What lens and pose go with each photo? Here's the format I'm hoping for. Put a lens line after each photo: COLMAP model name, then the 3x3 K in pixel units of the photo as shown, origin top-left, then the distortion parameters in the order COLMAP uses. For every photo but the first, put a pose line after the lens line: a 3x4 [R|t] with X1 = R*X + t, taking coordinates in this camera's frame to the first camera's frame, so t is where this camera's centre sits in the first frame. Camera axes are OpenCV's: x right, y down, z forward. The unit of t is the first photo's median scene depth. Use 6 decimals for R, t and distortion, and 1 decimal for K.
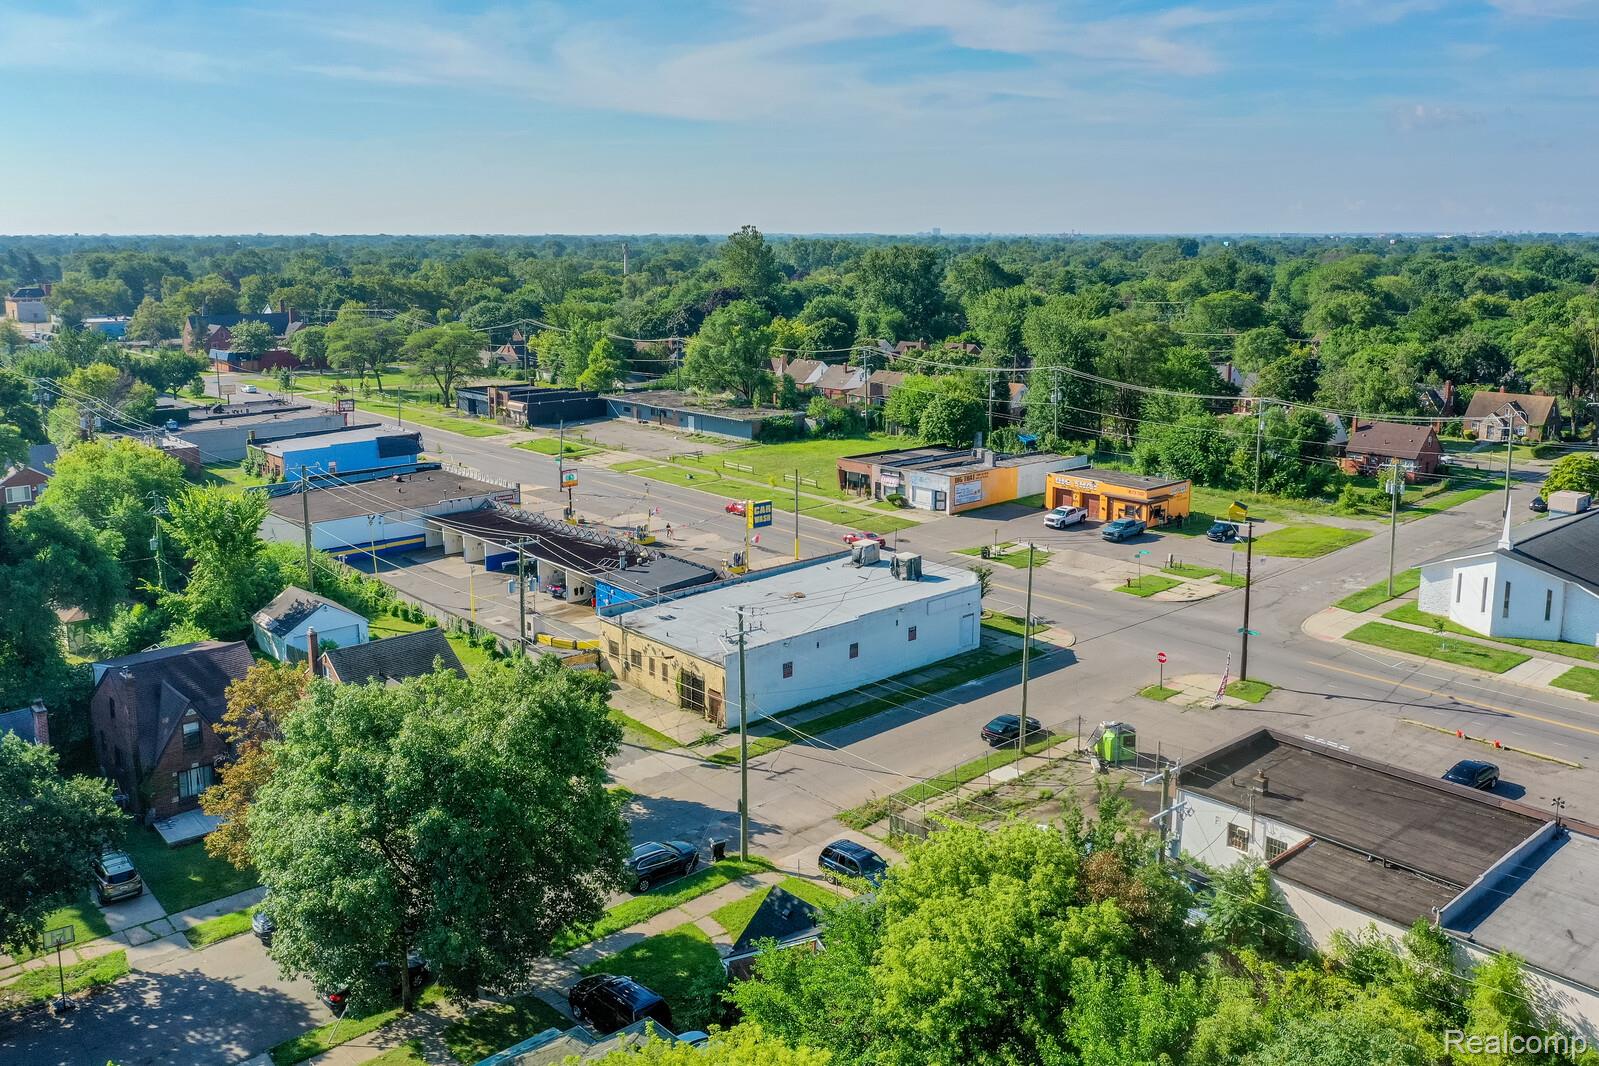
lens RADIAL K [[1309.0, 0, 799.5], [0, 1309.0, 533.0], [0, 0, 1]] dist [-0.007220, -0.007339]
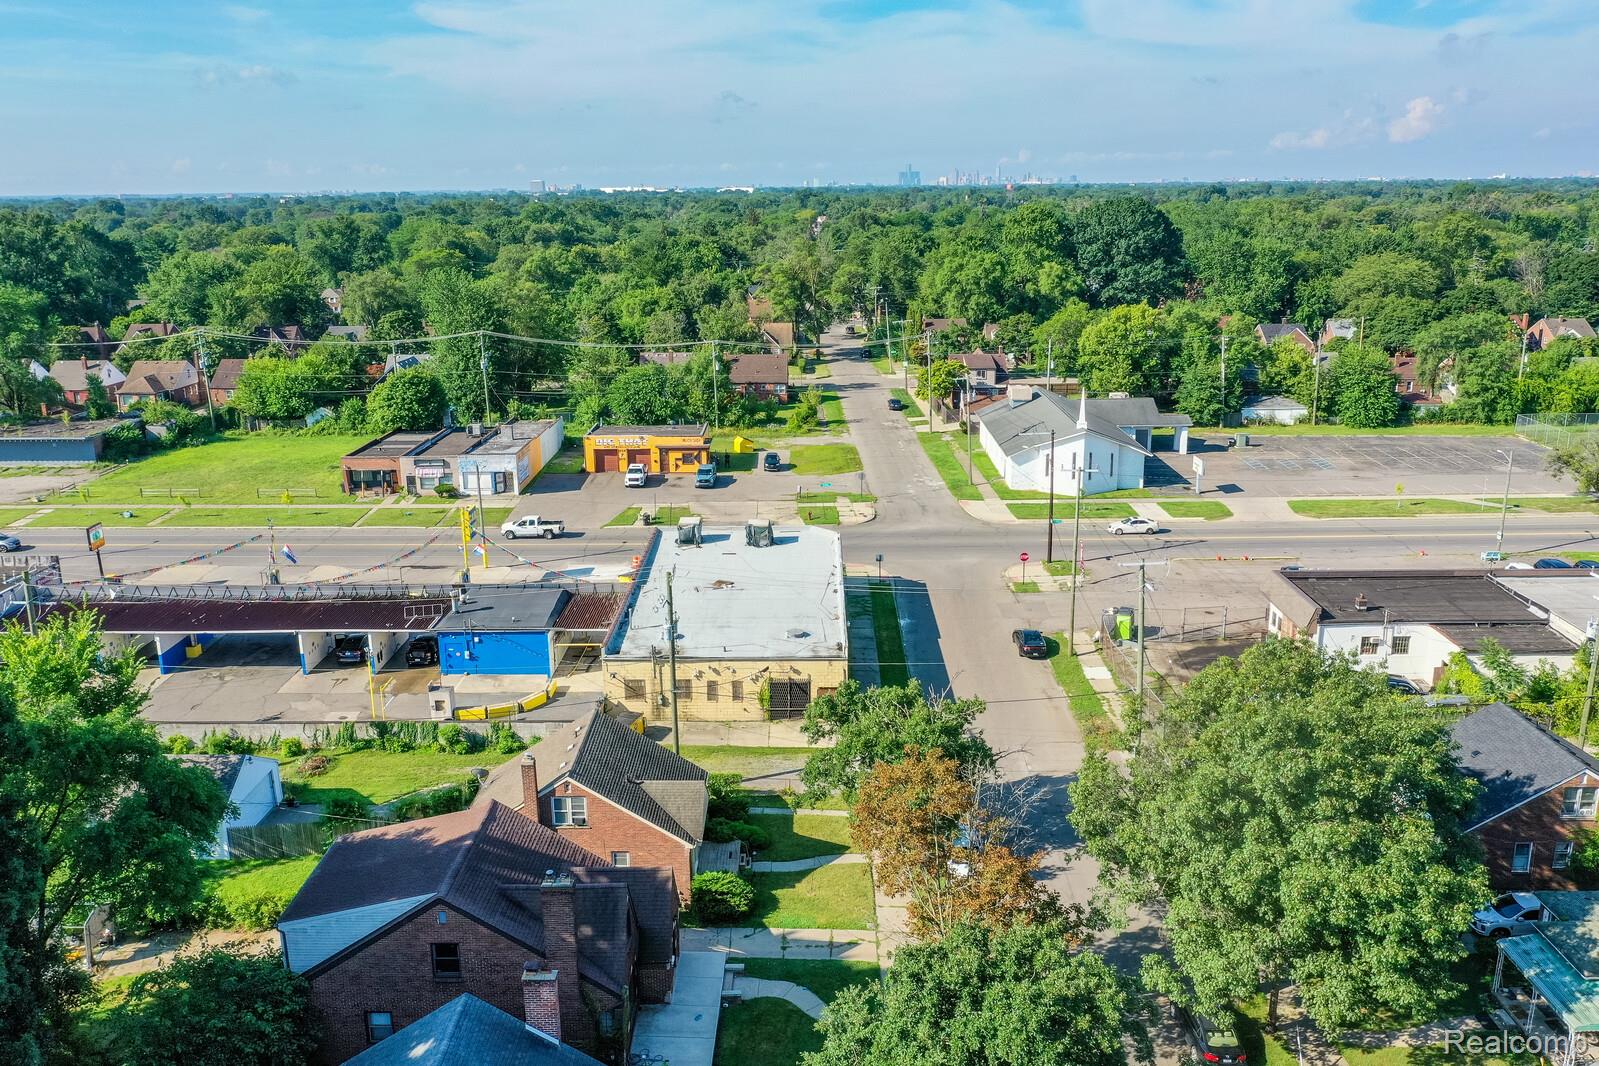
lens RADIAL K [[1273.2, 0, 824.1], [0, 1273.2, 535.3], [0, 0, 1]] dist [-0.004319, -0.003269]
pose [[0.662249, -0.200233, 0.722034, -0.479355], [0.173655, 0.978411, 0.112055, -0.059252], [-0.728883, 0.051177, 0.682723, 0.265655]]
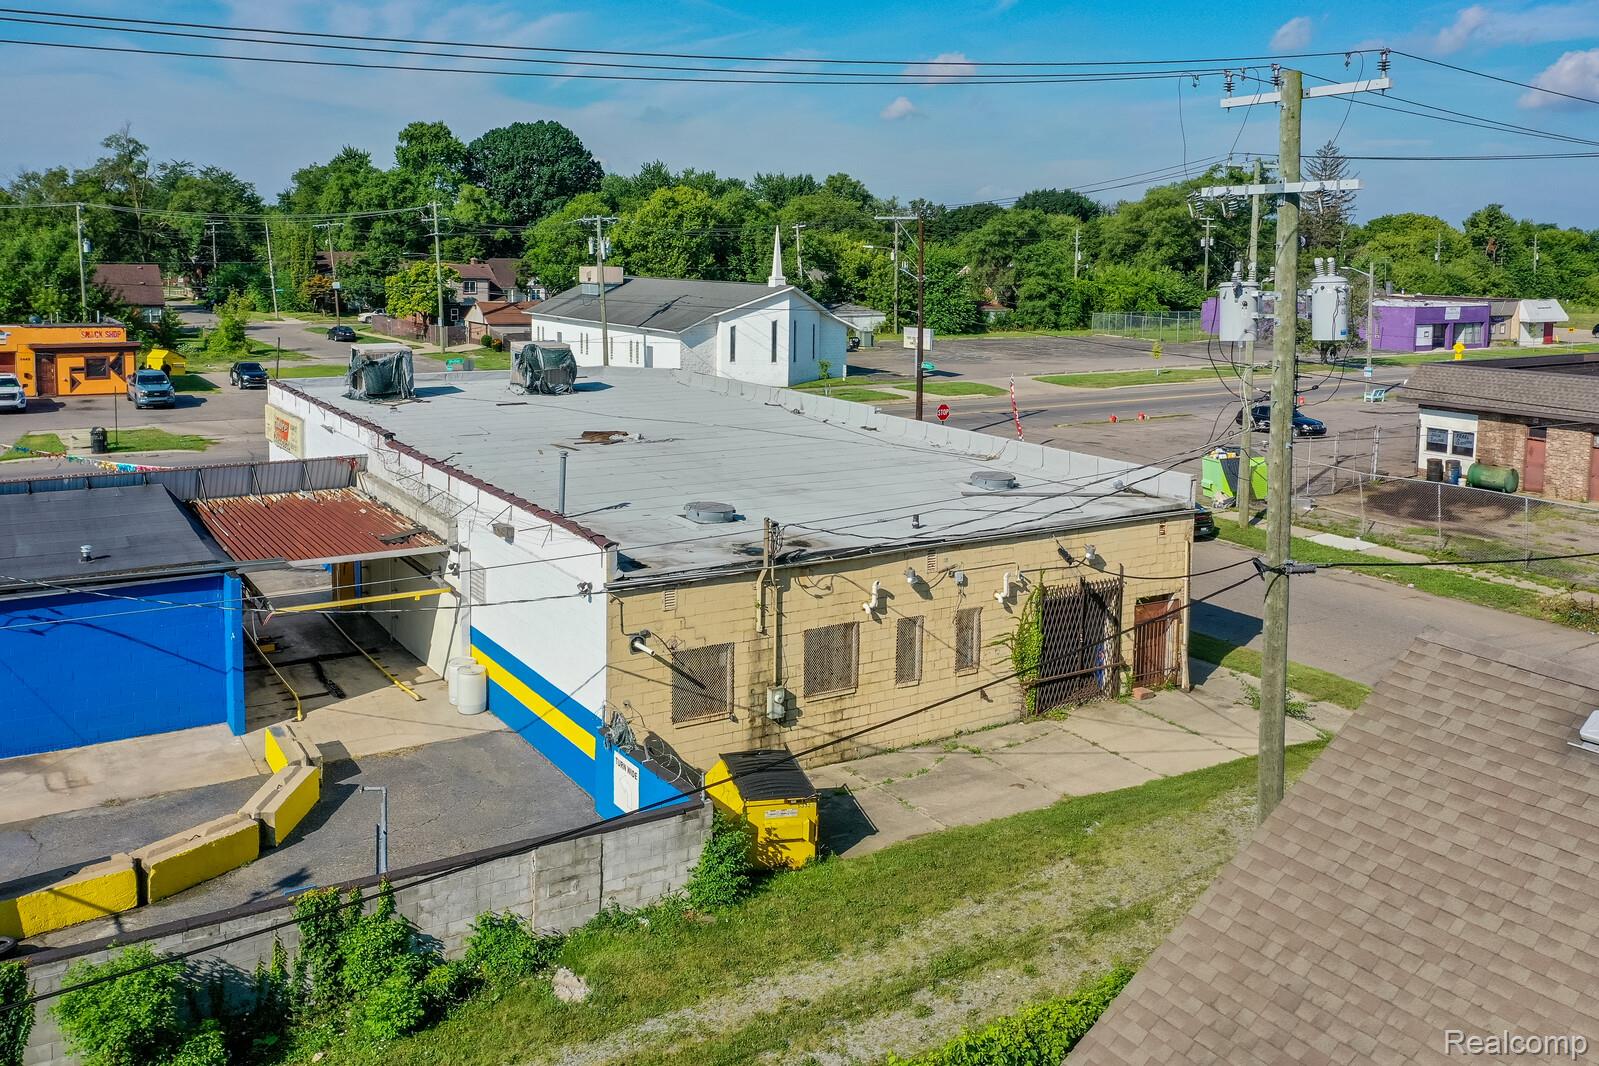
lens RADIAL K [[1317.0, 0, 777.5], [0, 1317.0, 398.9], [0, 0, 1]] dist [-0.012397, -0.004248]
pose [[0.163518, -0.110461, 0.980337, -0.287929], [0.205554, 0.975717, 0.075654, 0.015554], [-0.964888, 0.189141, 0.182253, 0.707281]]
